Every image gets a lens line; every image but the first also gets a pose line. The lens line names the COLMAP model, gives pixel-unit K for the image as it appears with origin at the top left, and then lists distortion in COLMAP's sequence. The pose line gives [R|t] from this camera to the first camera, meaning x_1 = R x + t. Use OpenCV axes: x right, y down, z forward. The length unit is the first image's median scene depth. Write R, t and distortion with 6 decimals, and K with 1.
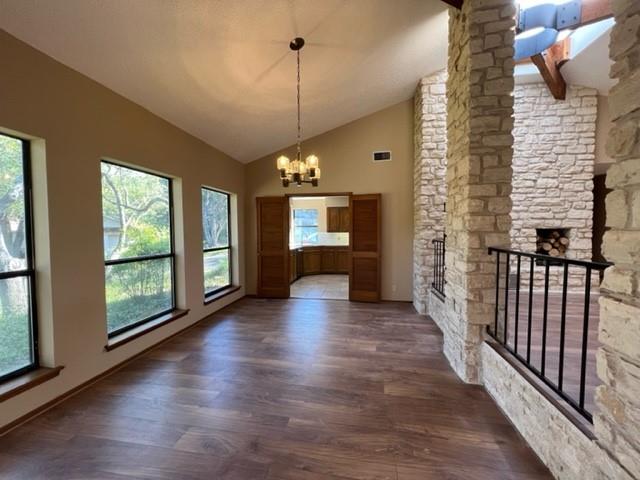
lens RADIAL K [[257.1, 0, 320.0], [0, 257.1, 240.0], [0, 0, 1]] dist [0.000651, 0.000288]
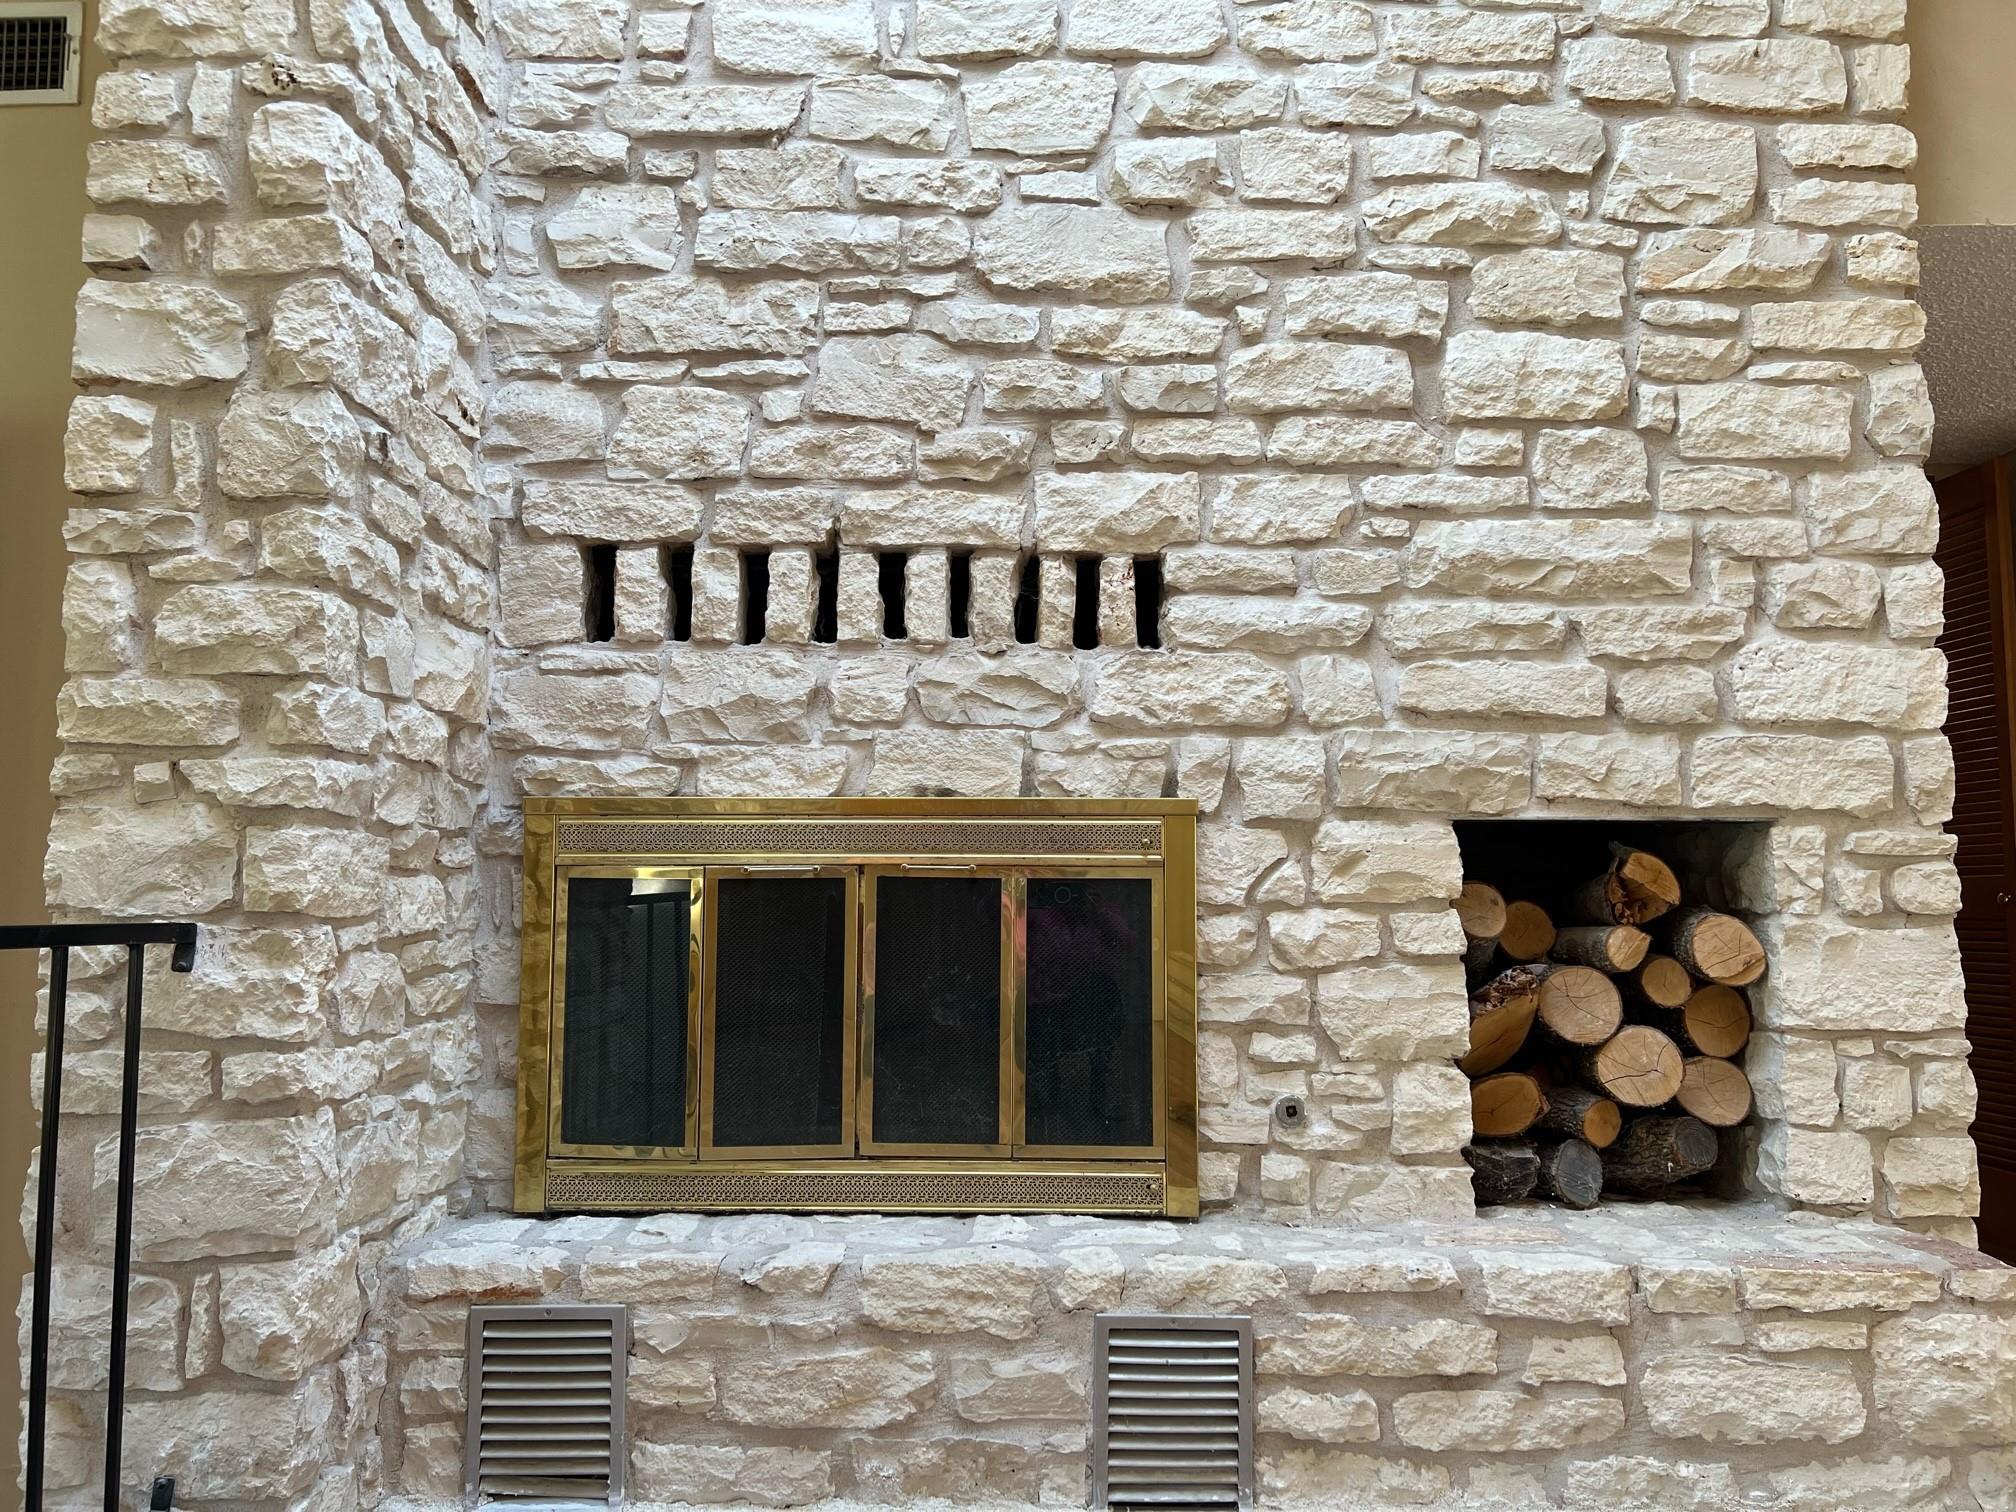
lens RADIAL K [[1510.6, 0, 1010.8], [0, 1510.6, 768.5], [0, 0, 1]] dist [0.077786, -0.095938]
pose [[0.987712, 0.021359, 0.154816, 0.592553], [-0.001889, 0.992176, -0.124830, 0.009713], [-0.156271, 0.123004, 0.980025, 0.460602]]
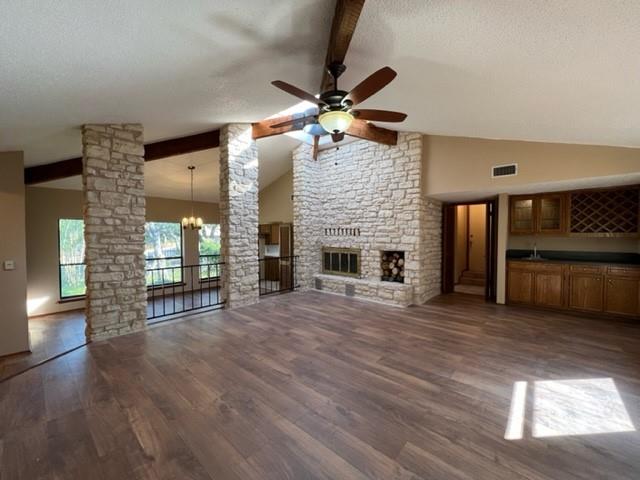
lens RADIAL K [[257.1, 0, 320.0], [0, 257.1, 240.0], [0, 0, 1]] dist [0.000651, 0.000288]
pose [[0.855004, 0.016671, -0.518353, 1.262057], [-0.022087, 0.999747, -0.004278, -0.084469], [0.518151, 0.015107, 0.855156, -0.209308]]
